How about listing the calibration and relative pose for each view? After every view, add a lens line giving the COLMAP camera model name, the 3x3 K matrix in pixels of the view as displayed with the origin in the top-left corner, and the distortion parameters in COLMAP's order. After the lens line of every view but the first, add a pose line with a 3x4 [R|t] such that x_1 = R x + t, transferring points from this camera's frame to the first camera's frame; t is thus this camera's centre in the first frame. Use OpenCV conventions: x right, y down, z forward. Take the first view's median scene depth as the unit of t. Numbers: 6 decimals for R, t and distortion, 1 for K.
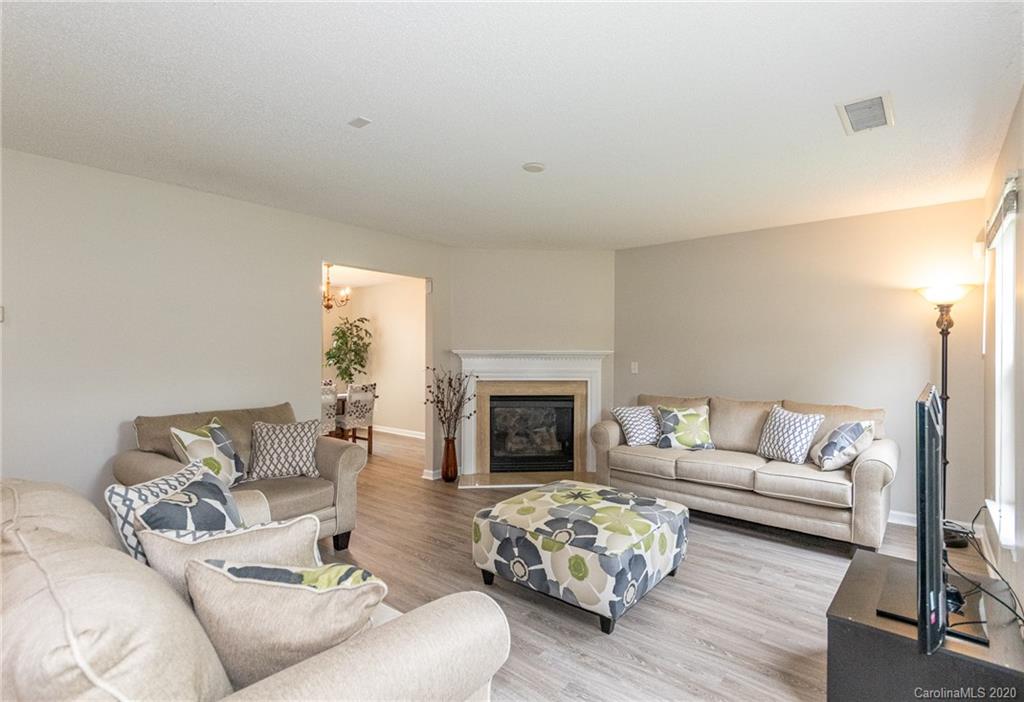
lens RADIAL K [[497.9, 0, 516.2], [0, 497.9, 349.6], [0, 0, 1]] dist [0.005746, -0.000208]
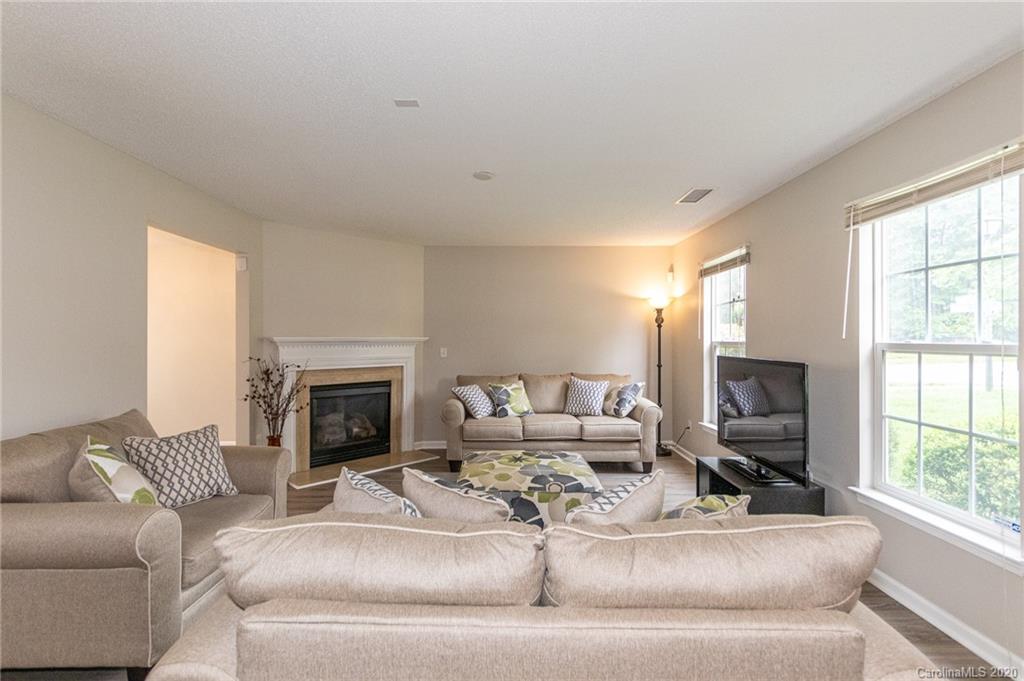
lens RADIAL K [[480.4, 0, 501.7], [0, 480.4, 335.0], [0, 0, 1]] dist [0.006316, -0.001012]
pose [[0.770344, 0.000515, 0.637629, -0.476153], [0.001282, 0.999996, -0.002357, -0.001003], [-0.637627, 0.002633, 0.770340, 0.101536]]
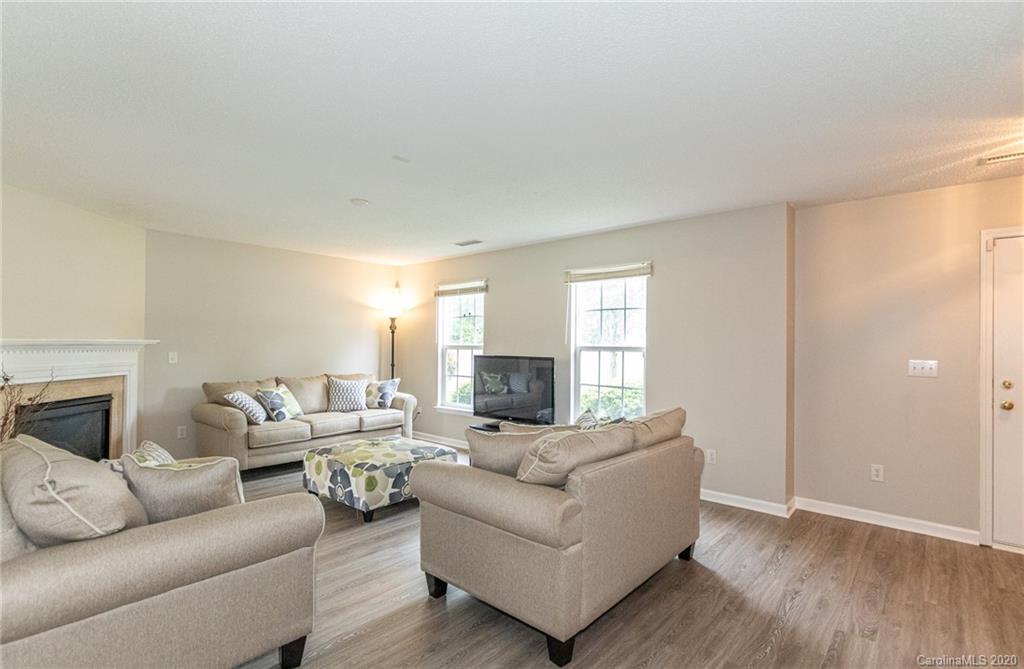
lens RADIAL K [[500.1, 0, 513.3], [0, 500.1, 341.2], [0, 0, 1]] dist [-0.004209, -0.000739]
pose [[0.010886, 0.000257, 0.999941, -0.966870], [-0.008900, 0.999960, -0.000160, -0.002070], [-0.999901, -0.008897, 0.010887, 0.440226]]
